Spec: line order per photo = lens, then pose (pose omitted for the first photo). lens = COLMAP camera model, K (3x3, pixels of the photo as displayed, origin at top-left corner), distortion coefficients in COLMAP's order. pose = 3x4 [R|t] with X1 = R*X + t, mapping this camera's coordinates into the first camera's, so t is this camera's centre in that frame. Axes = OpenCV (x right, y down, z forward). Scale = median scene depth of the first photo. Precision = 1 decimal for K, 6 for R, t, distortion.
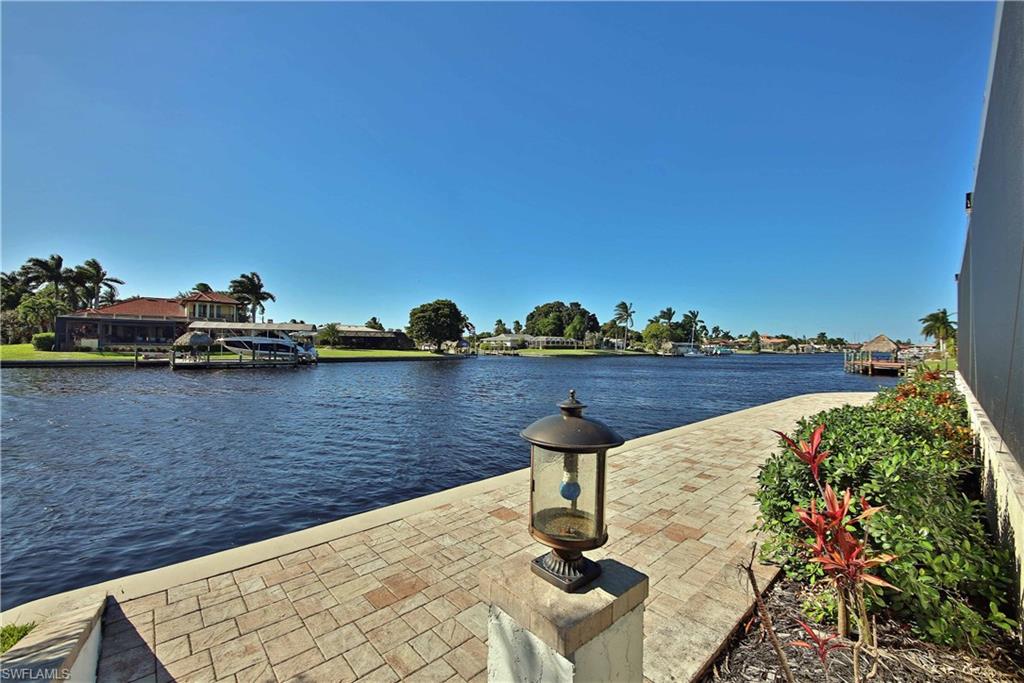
lens RADIAL K [[400.3, 0, 512.0], [0, 400.3, 341.5], [0, 0, 1]] dist [-0.011850, -0.000038]
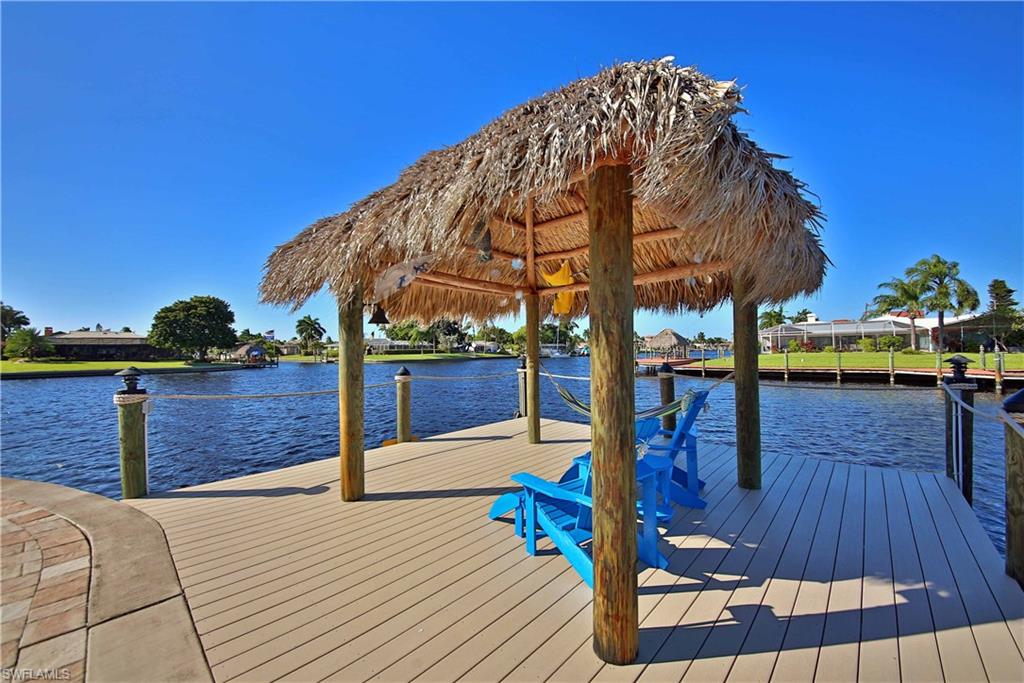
lens RADIAL K [[384.8, 0, 512.0], [0, 384.8, 341.5], [0, 0, 1]] dist [-0.000129, -0.000161]
pose [[0.986072, -0.021689, 0.164900, 0.191993], [0.024086, 0.999631, -0.012553, 0.006705], [-0.164566, 0.016350, 0.986230, 0.085262]]
